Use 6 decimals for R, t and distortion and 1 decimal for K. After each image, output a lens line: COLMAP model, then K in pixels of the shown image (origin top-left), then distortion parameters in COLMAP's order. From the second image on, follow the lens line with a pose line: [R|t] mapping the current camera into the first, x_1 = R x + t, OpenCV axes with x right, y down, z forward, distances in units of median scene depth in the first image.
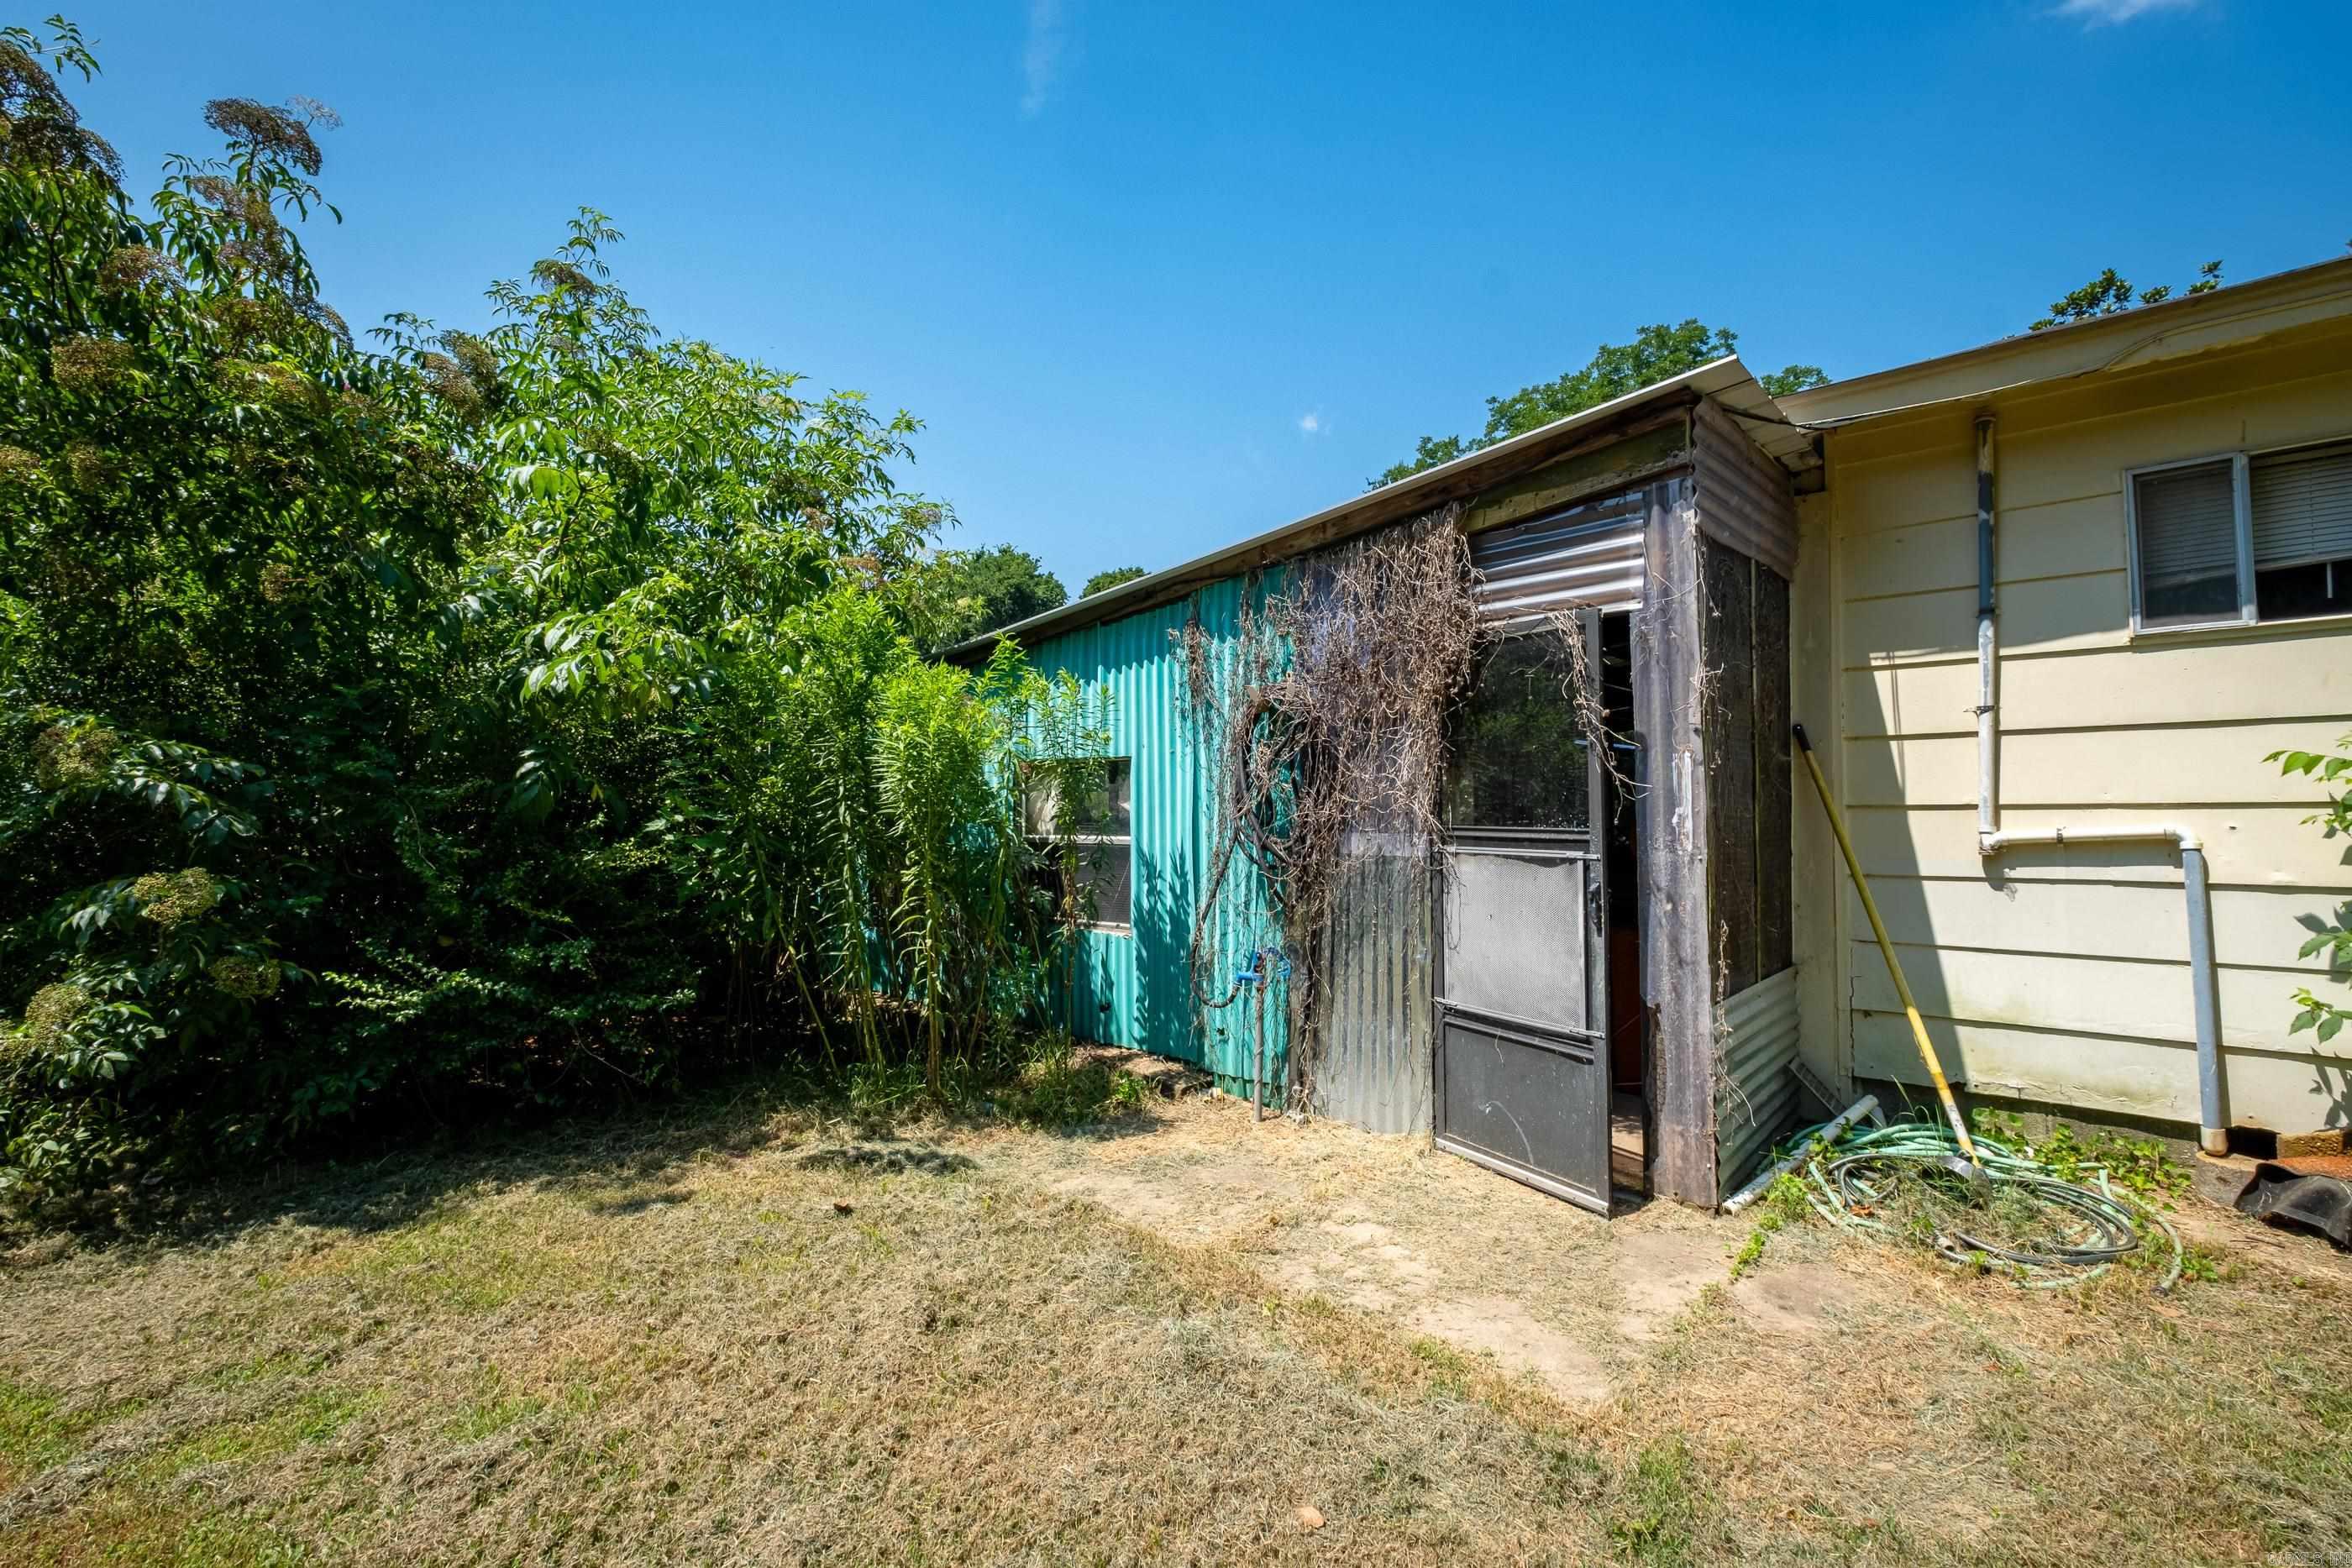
lens RADIAL K [[1078.6, 0, 1169.8], [0, 1078.6, 794.0], [0, 0, 1]] dist [-0.000298, -0.000145]
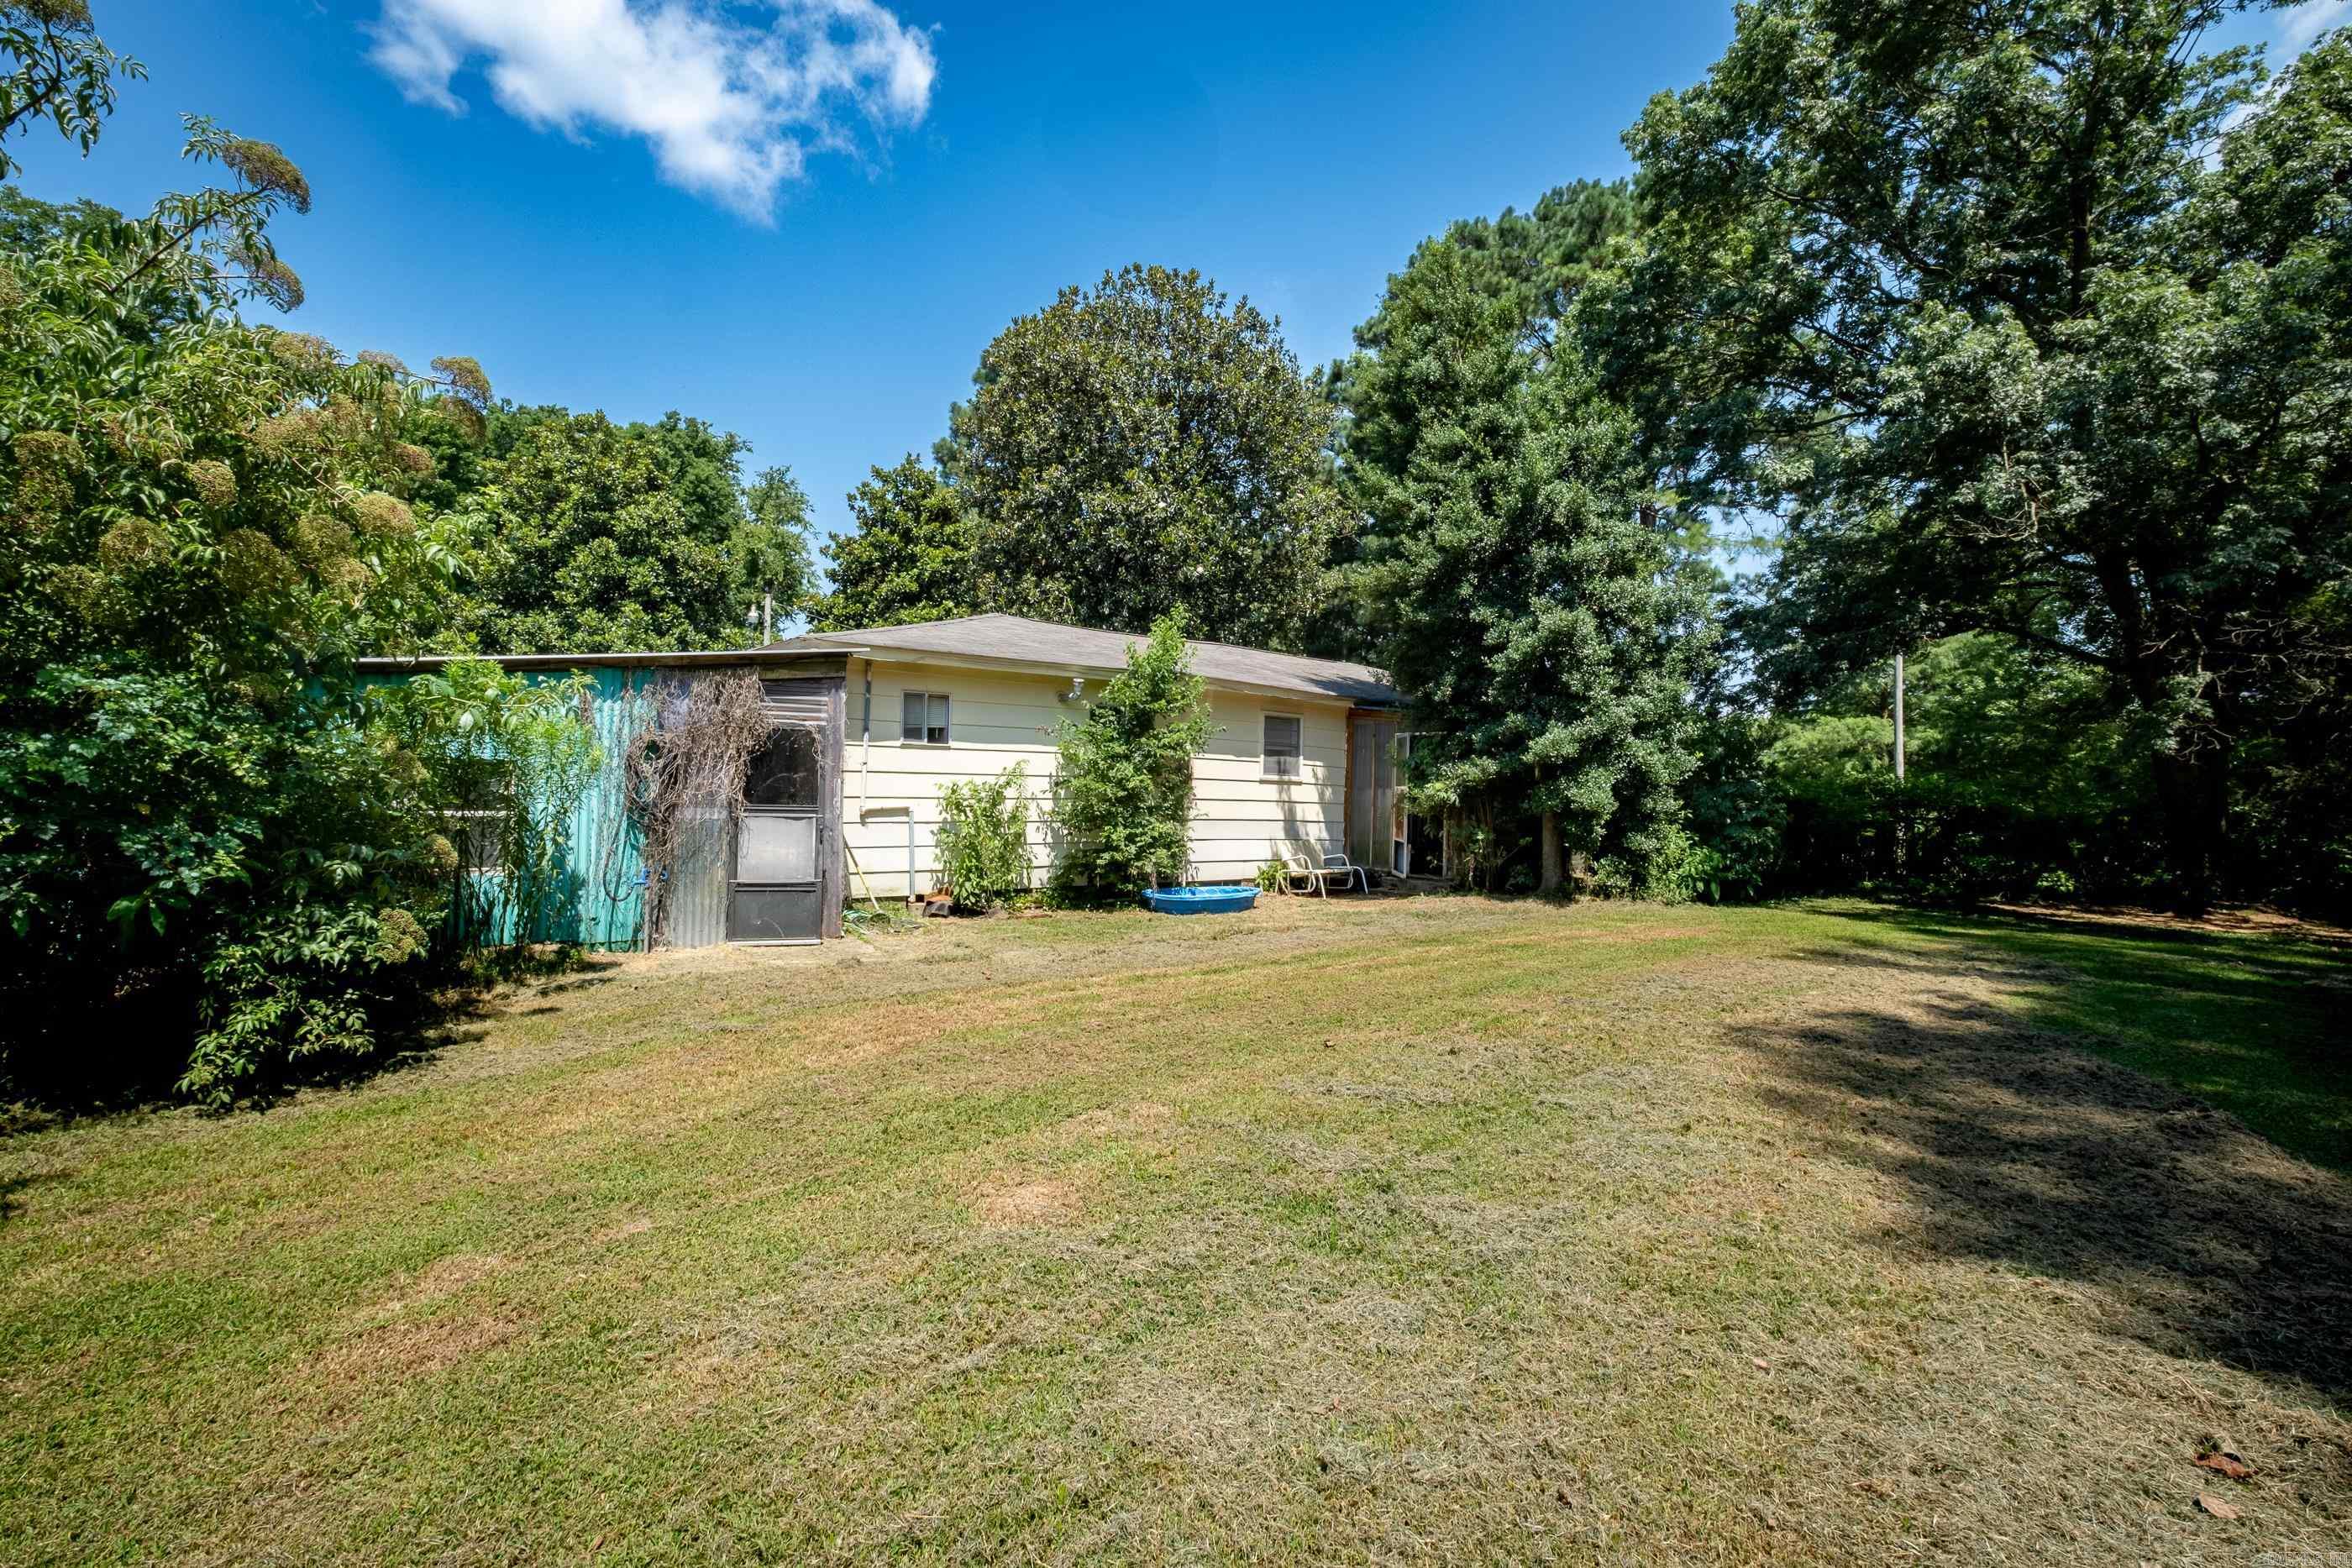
lens RADIAL K [[1078.6, 0, 1169.8], [0, 1078.6, 794.0], [0, 0, 1]] dist [-0.000298, -0.000145]
pose [[0.194372, 0.004952, 0.980915, -1.894408], [-0.039017, 0.999235, 0.002687, -0.036238], [-0.980152, -0.038795, 0.194417, -0.354347]]
